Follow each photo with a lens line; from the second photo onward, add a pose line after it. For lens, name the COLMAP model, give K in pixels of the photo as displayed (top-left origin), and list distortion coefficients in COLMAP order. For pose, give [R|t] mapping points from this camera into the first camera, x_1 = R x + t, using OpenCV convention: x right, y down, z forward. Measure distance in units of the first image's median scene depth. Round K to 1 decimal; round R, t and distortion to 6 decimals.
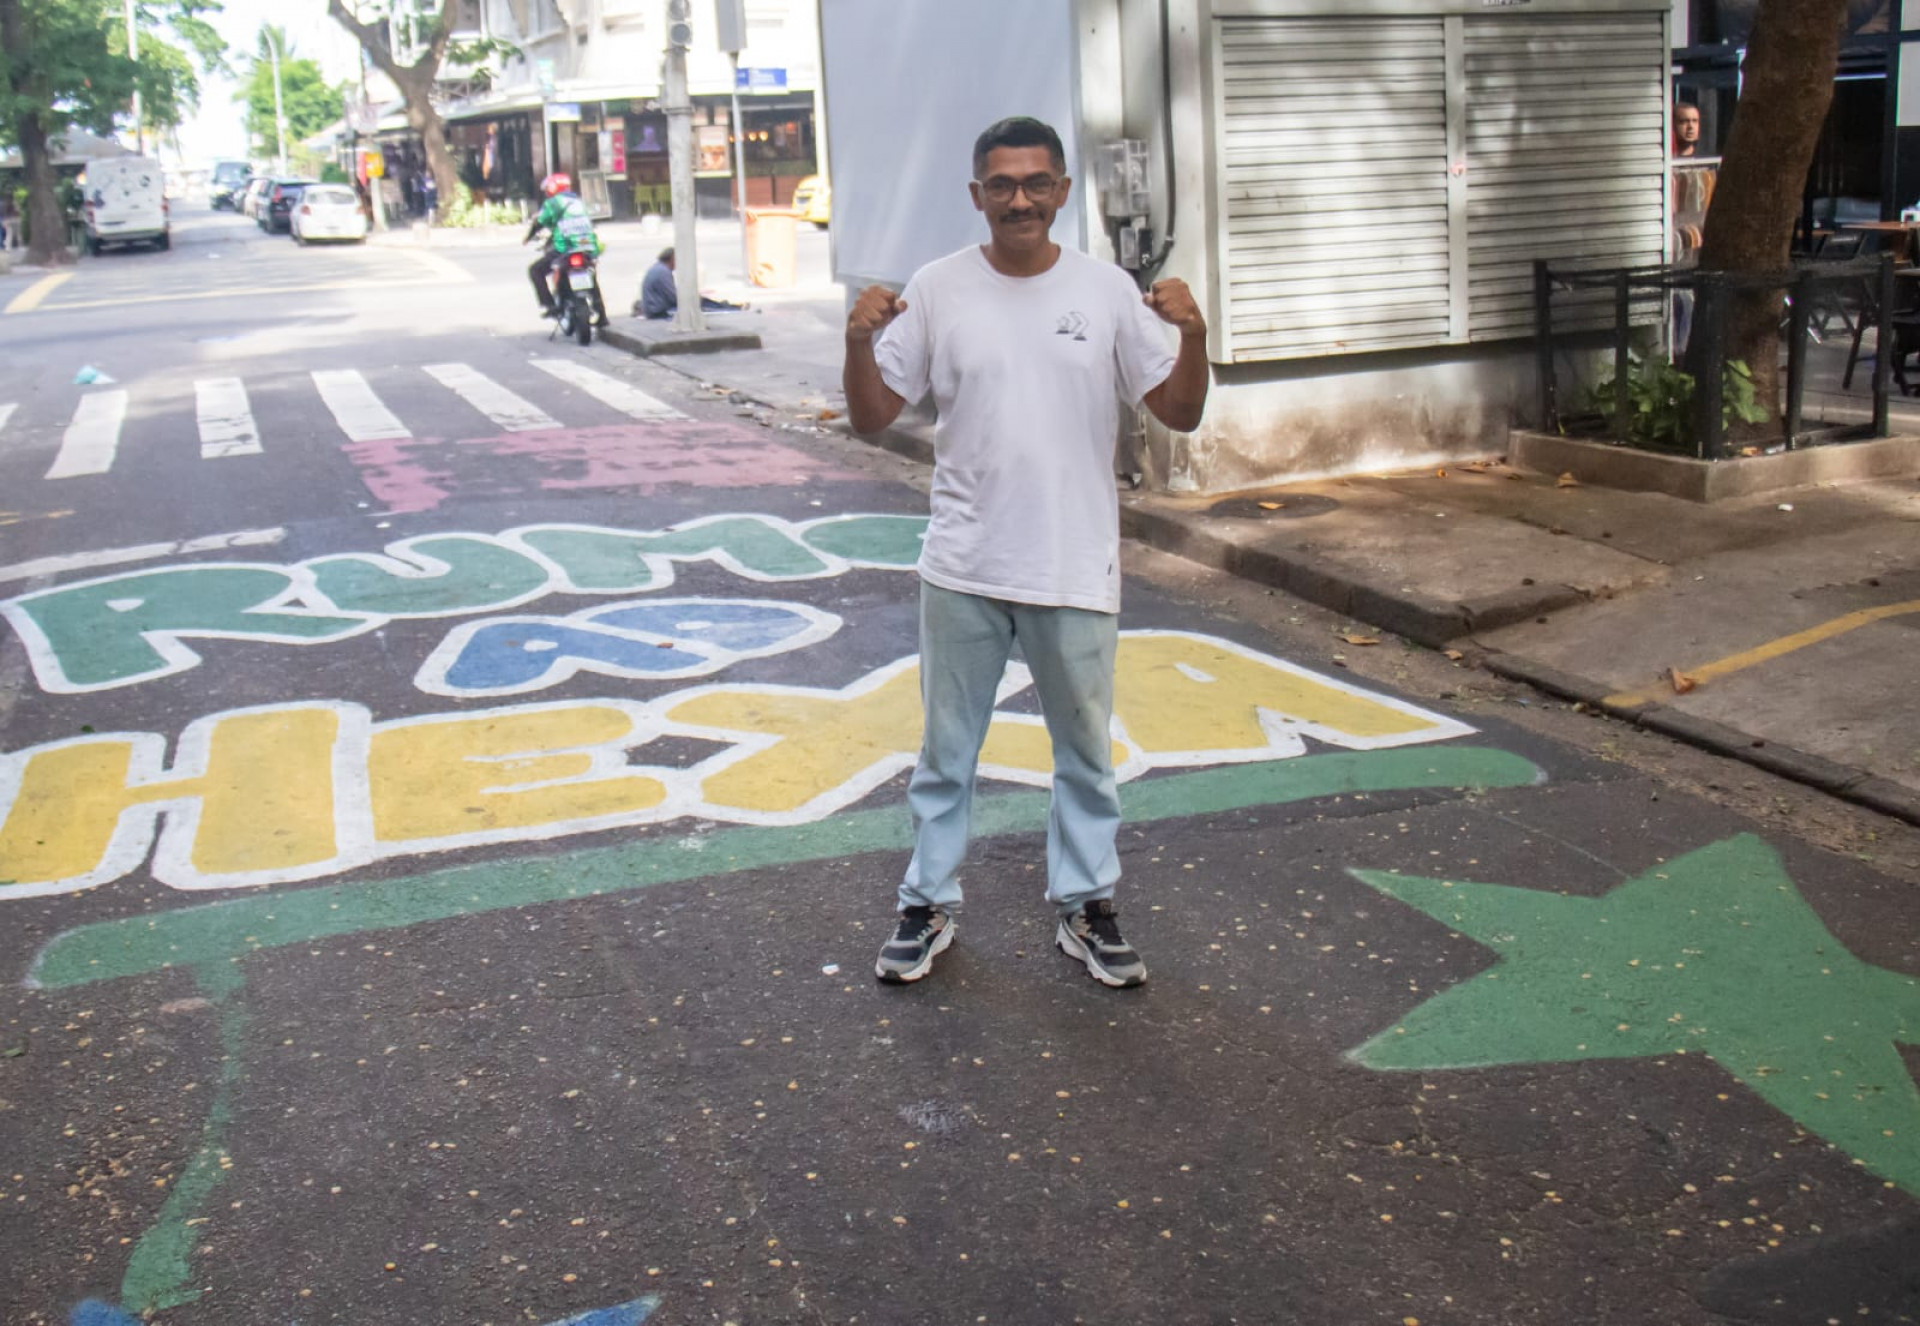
lens RADIAL K [[2008.6, 0, 875.8], [0, 2008.6, 504.3], [0, 0, 1]] dist [-0.205270, 0.208720]
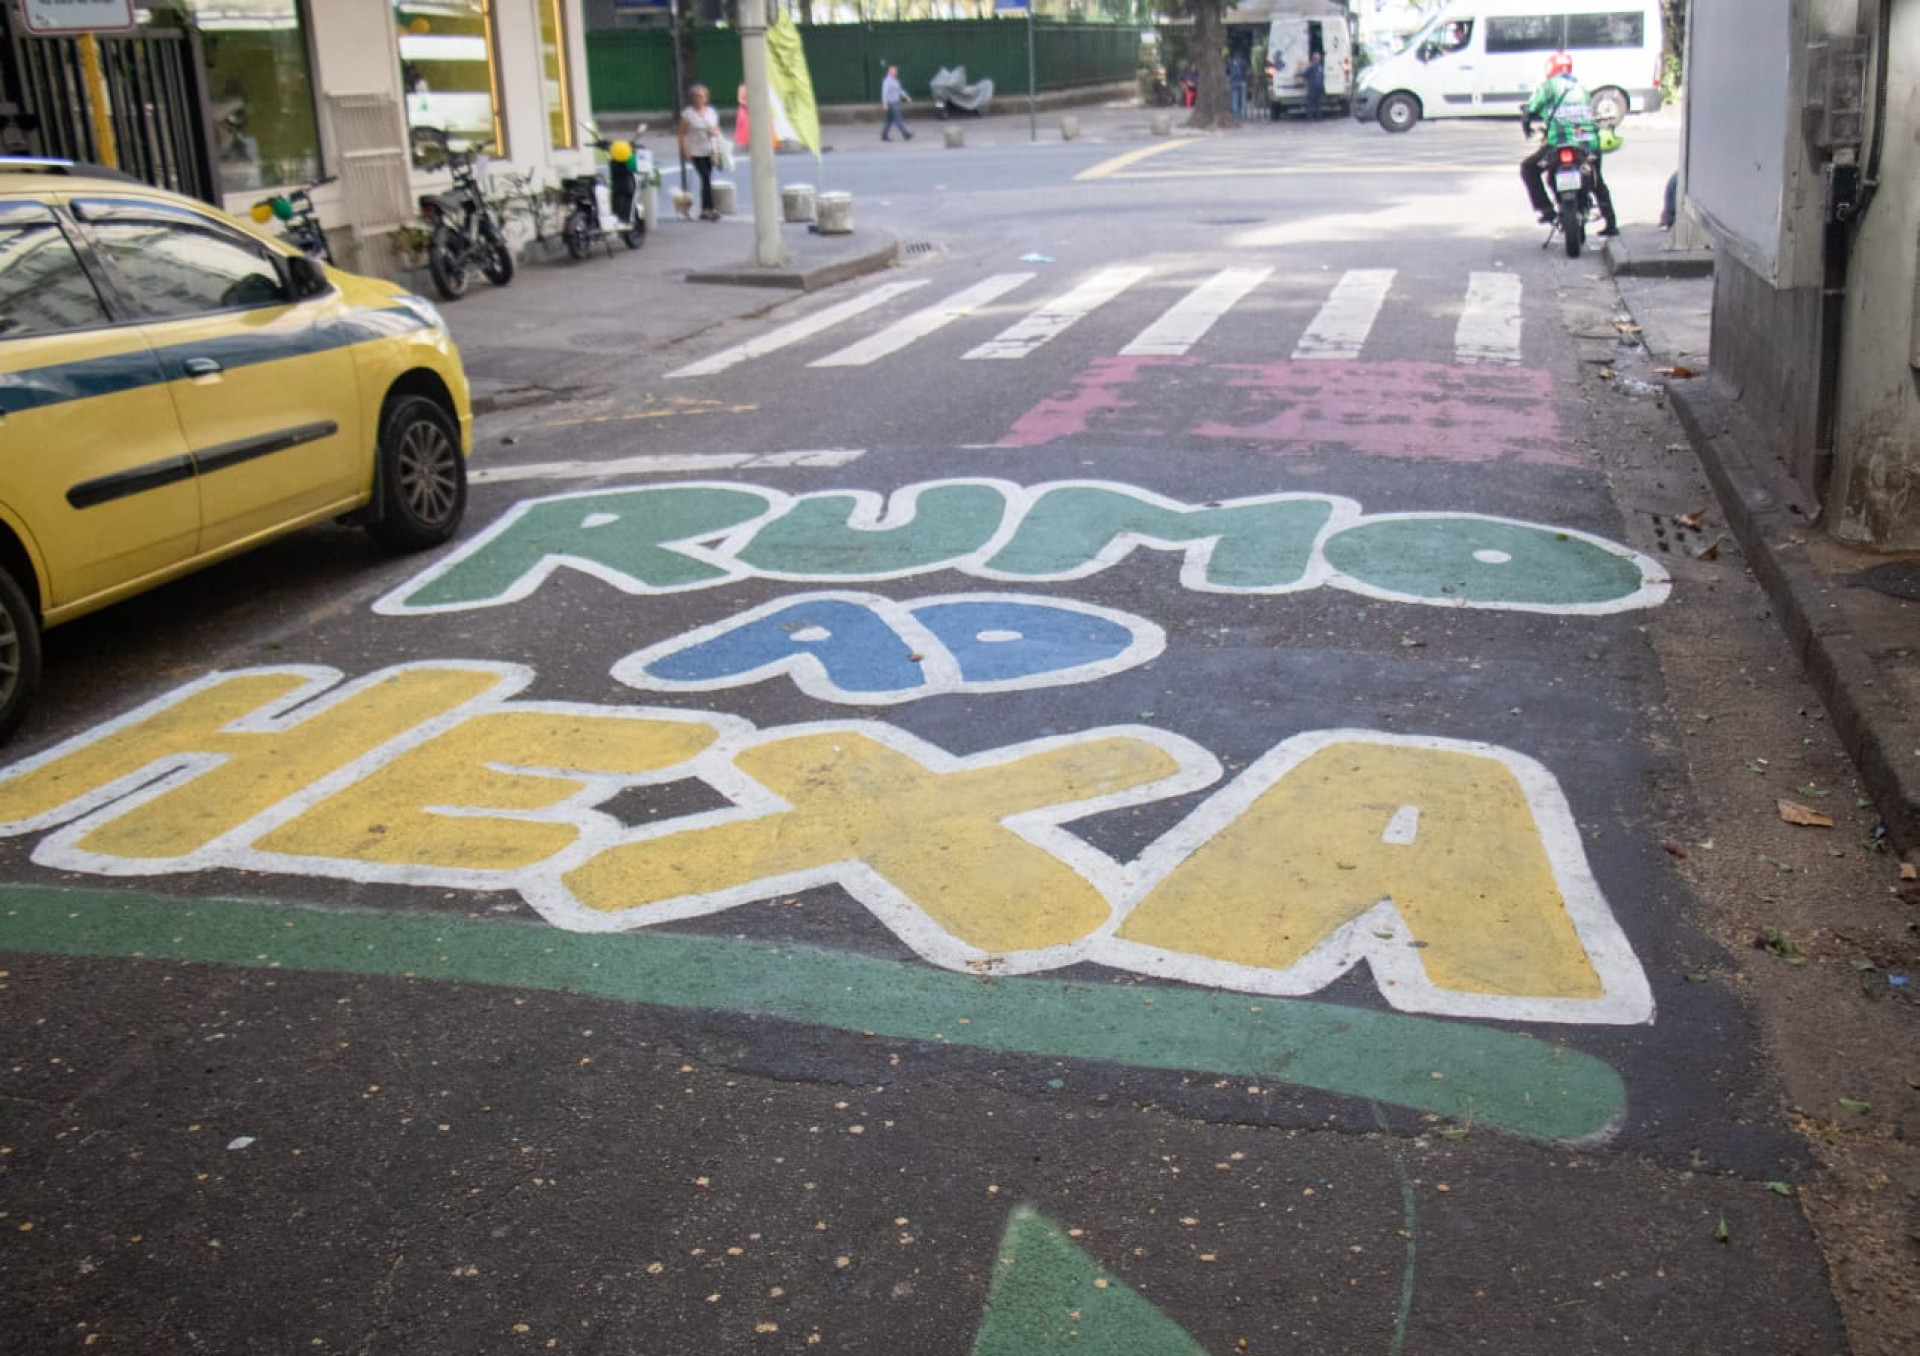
lens RADIAL K [[2044.8, 0, 1037.0], [0, 2044.8, 668.6], [0, 0, 1]] dist [-0.118745, 0.214183]
pose [[0.838638, 0.164277, -0.519326, 0.292144], [-0.090394, 0.982190, 0.164718, -0.054364], [0.537136, -0.091195, 0.838552, 0.229134]]
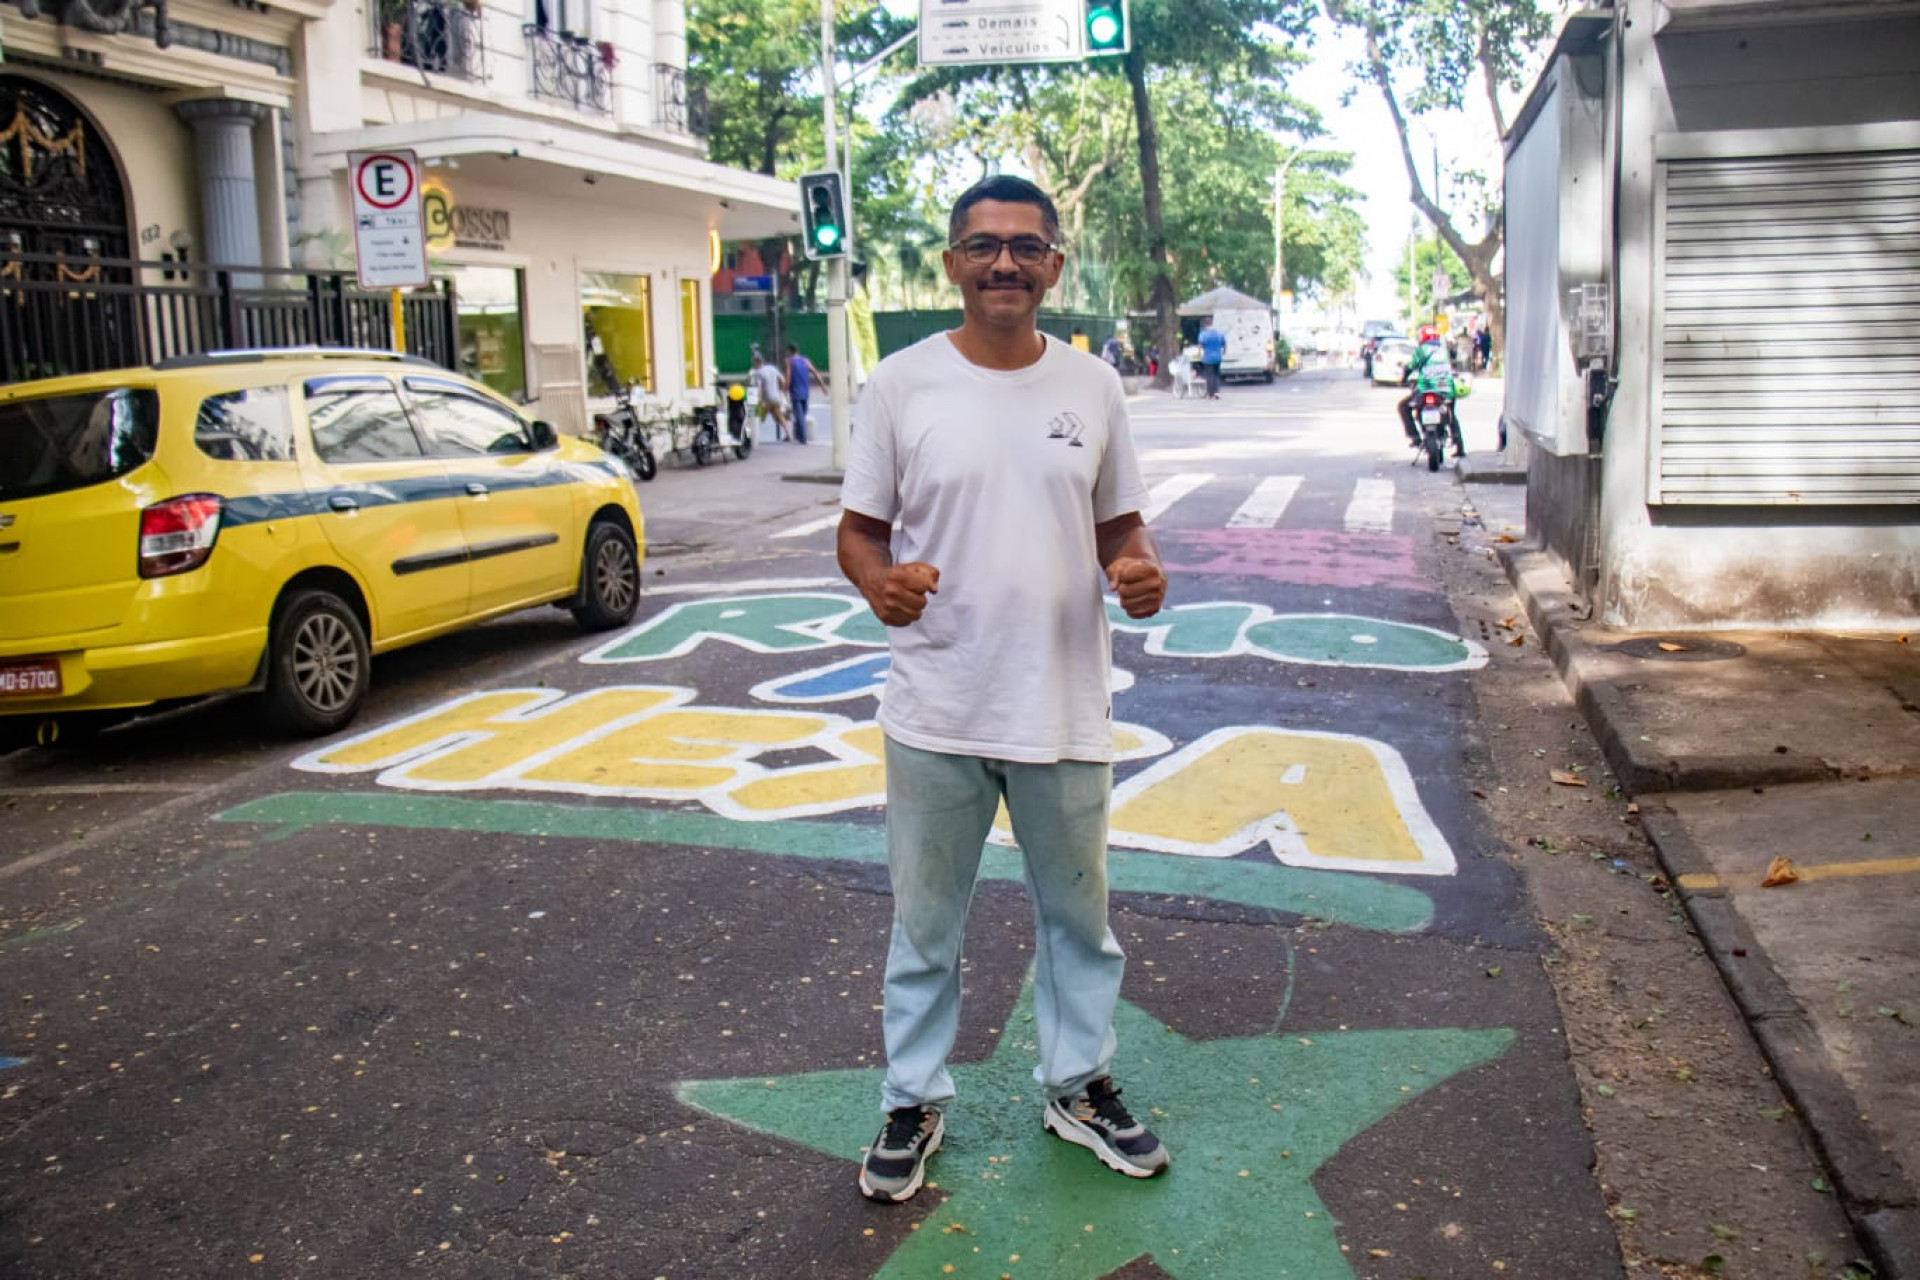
lens RADIAL K [[1603.7, 0, 980.7], [0, 1603.7, 629.8], [0, 0, 1]] dist [-0.201539, 0.176599]
pose [[0.819570, 0.114149, -0.561494, 0.338720], [-0.103721, 0.993321, 0.050544, -0.011283], [0.563513, 0.016815, 0.825936, 0.151858]]
